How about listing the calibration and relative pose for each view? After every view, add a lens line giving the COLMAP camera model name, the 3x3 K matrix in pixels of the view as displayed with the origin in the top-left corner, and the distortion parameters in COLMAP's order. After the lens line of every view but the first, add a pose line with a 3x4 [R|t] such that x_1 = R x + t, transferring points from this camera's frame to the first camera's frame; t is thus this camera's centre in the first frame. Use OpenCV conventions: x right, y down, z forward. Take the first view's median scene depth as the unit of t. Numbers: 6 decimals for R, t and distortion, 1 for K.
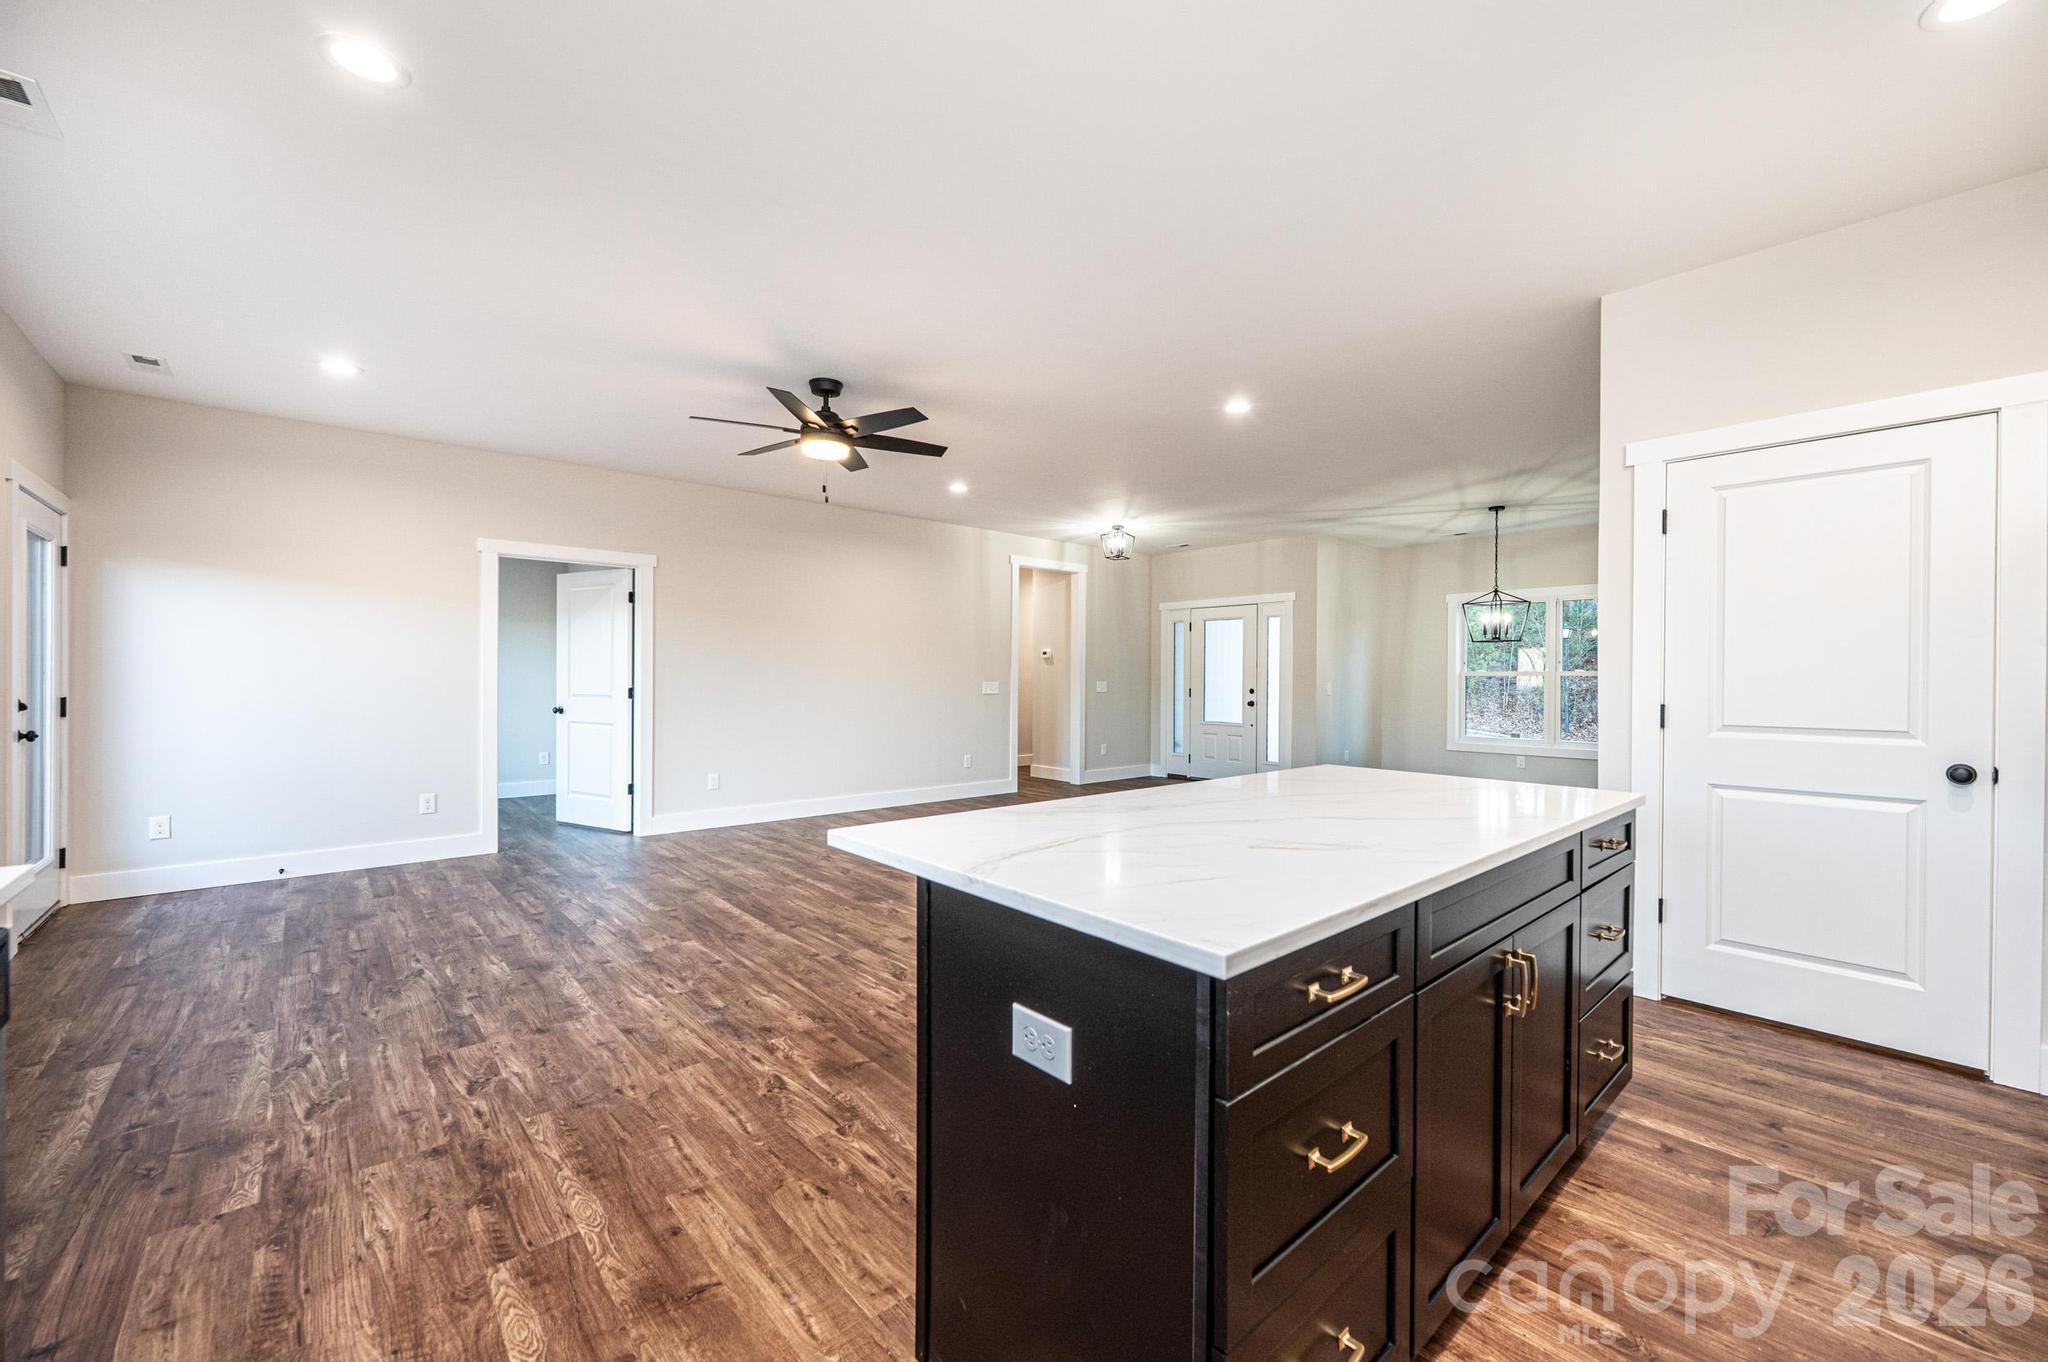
lens RADIAL K [[816.7, 0, 1024.5], [0, 816.7, 674.4], [0, 0, 1]] dist [-0.000046, -0.000213]
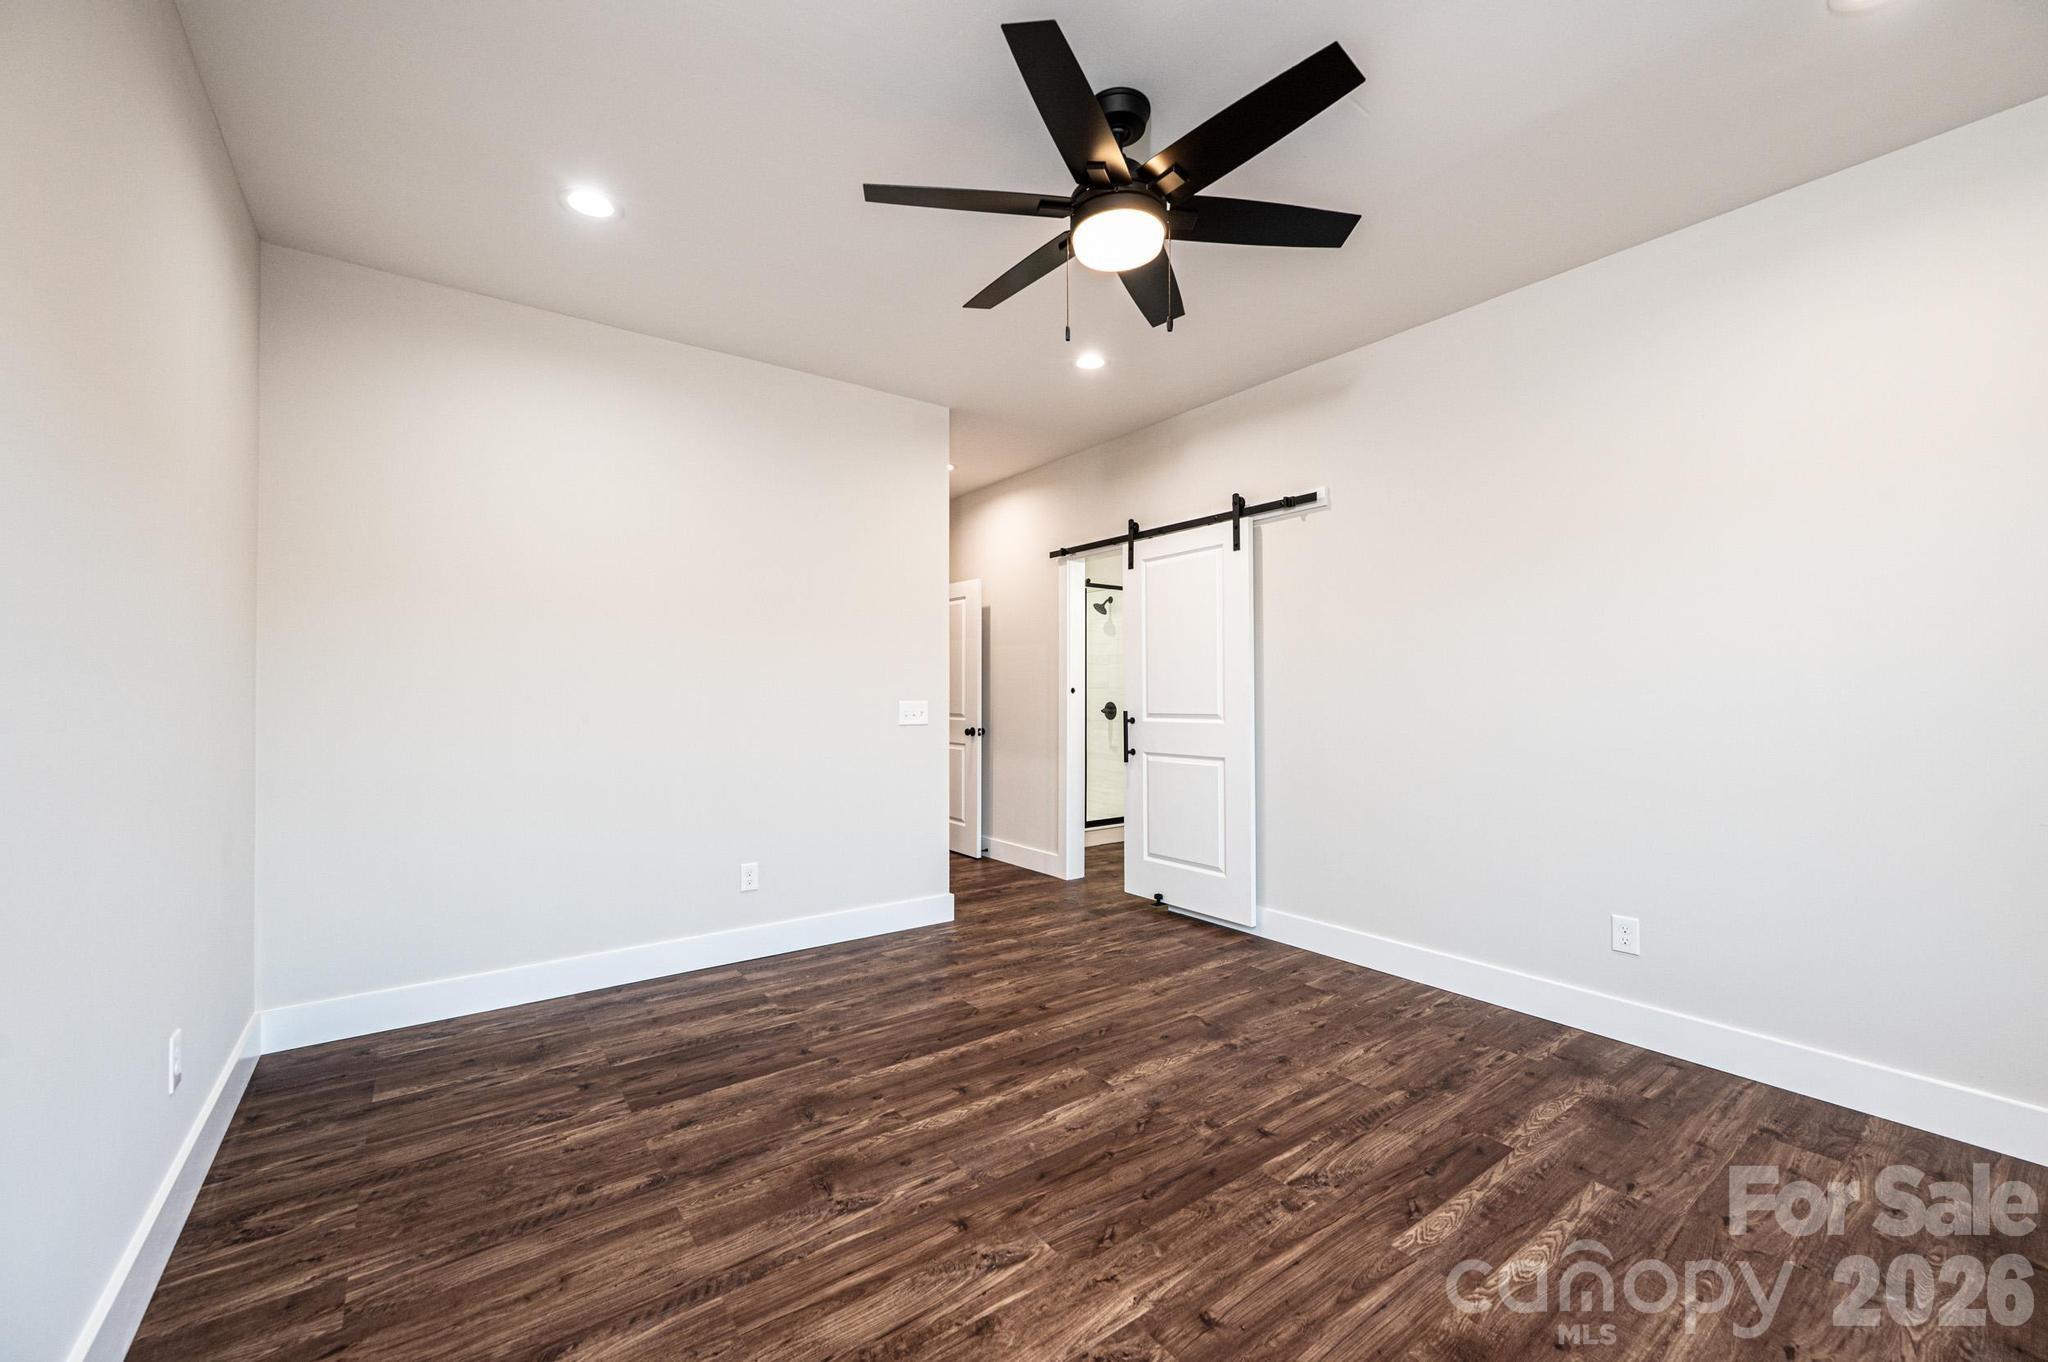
lens RADIAL K [[816.7, 0, 1028.4], [0, 816.7, 685.0], [0, 0, 1]] dist [-0.000046, -0.000213]
pose [[0.082066, 0.001372, 0.996626, -0.758969], [0.003062, 0.999994, -0.001628, -0.003895], [-0.996622, 0.003185, 0.082061, 0.666076]]
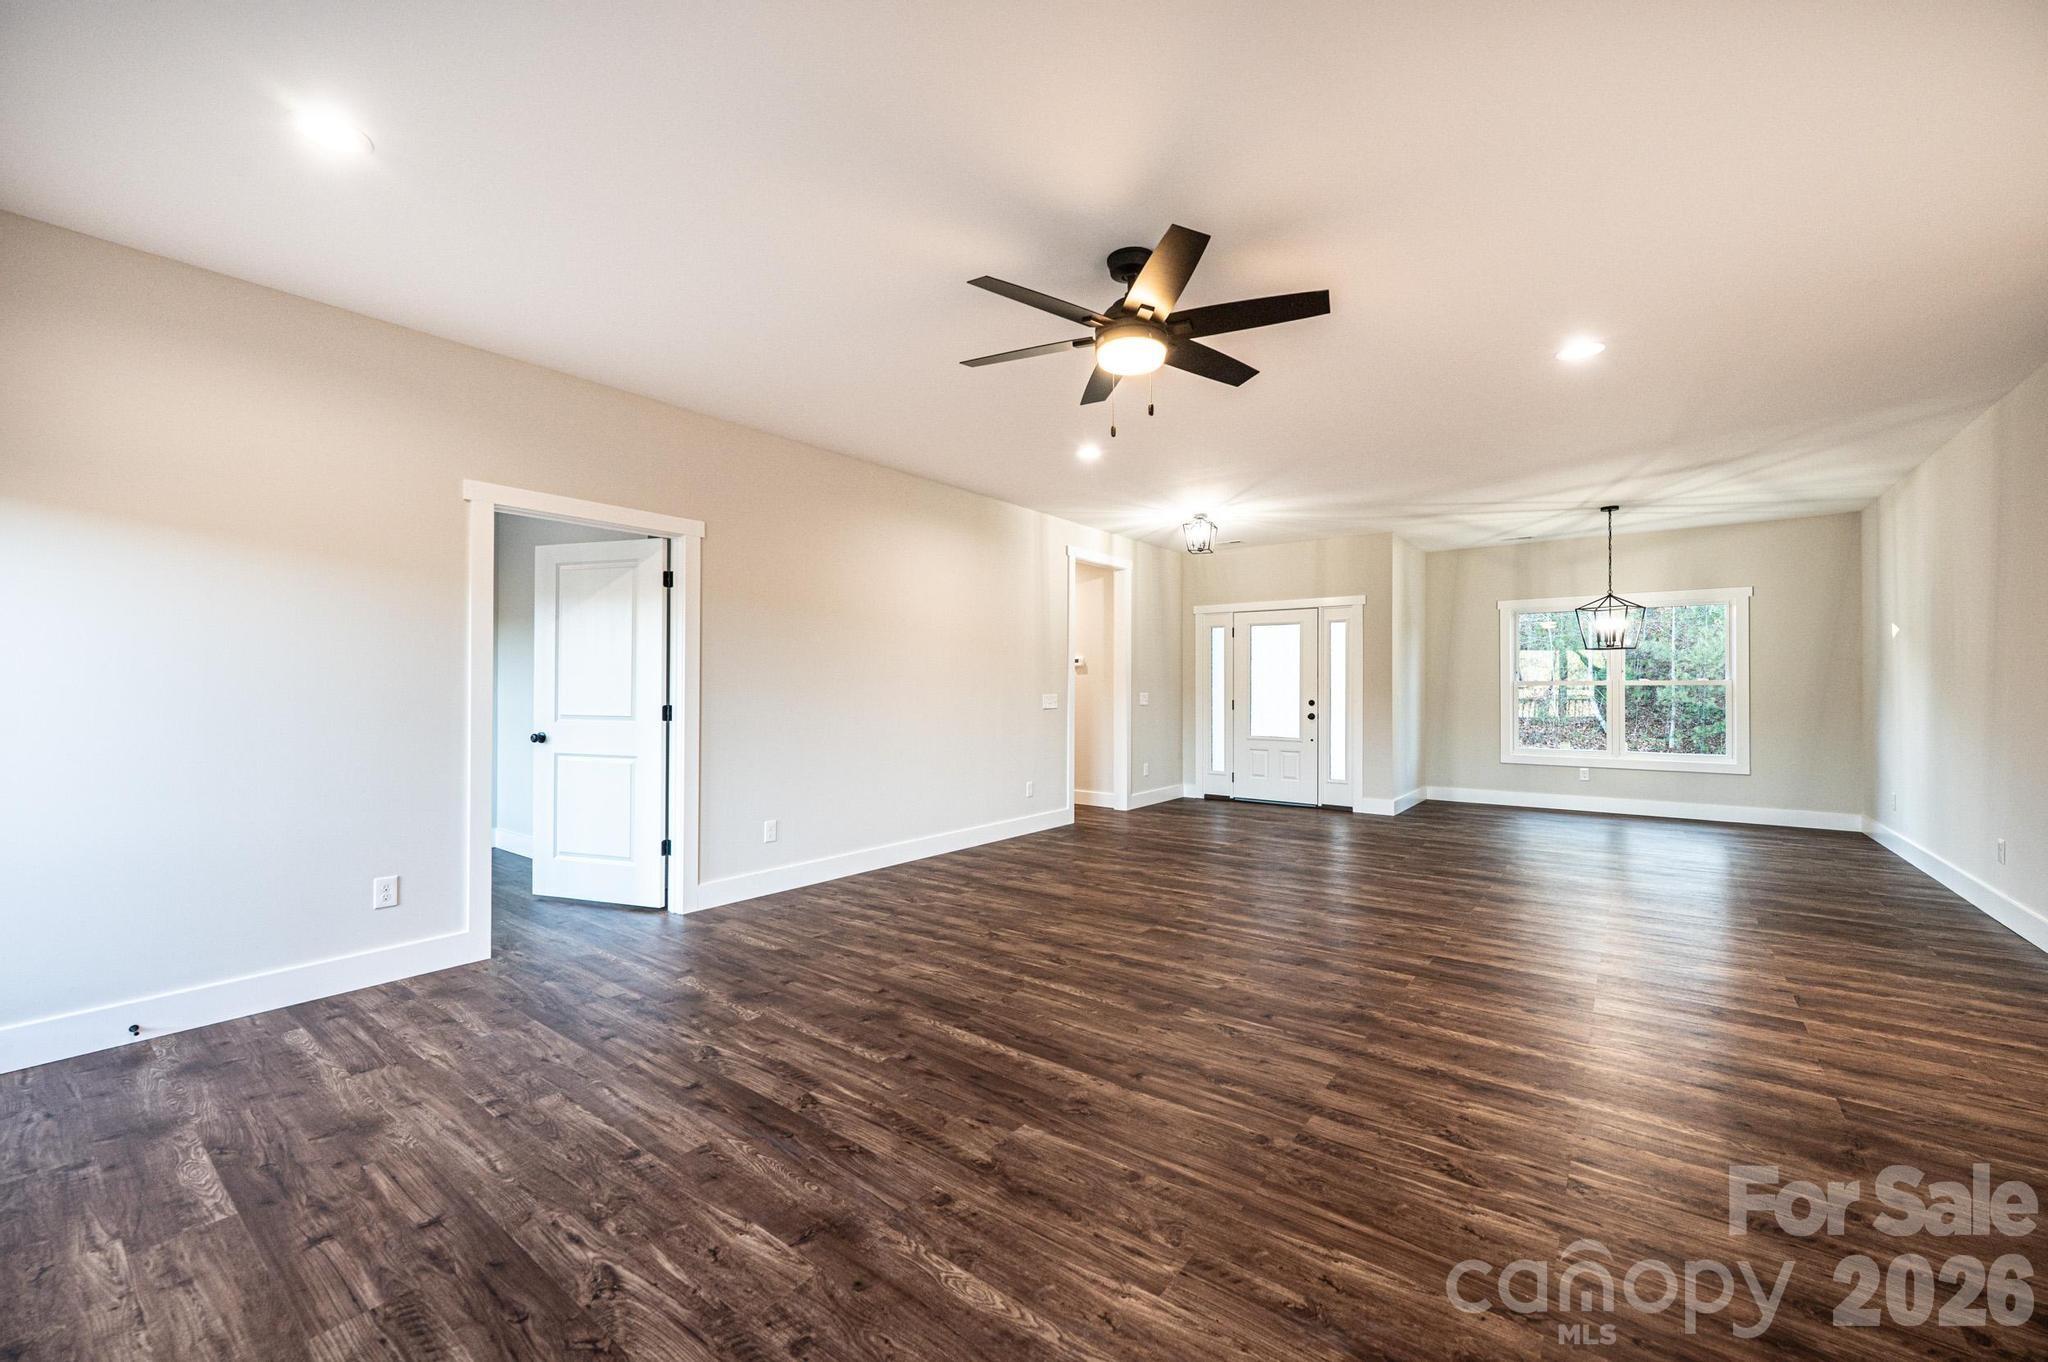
lens RADIAL K [[816.7, 0, 1027.3], [0, 816.7, 674.8], [0, 0, 1]] dist [-0.000046, -0.000213]
pose [[0.981002, -0.000162, 0.193999, -0.348888], [0.002476, 0.999929, -0.011682, -0.001299], [-0.193984, 0.011941, 0.980932, 0.267169]]
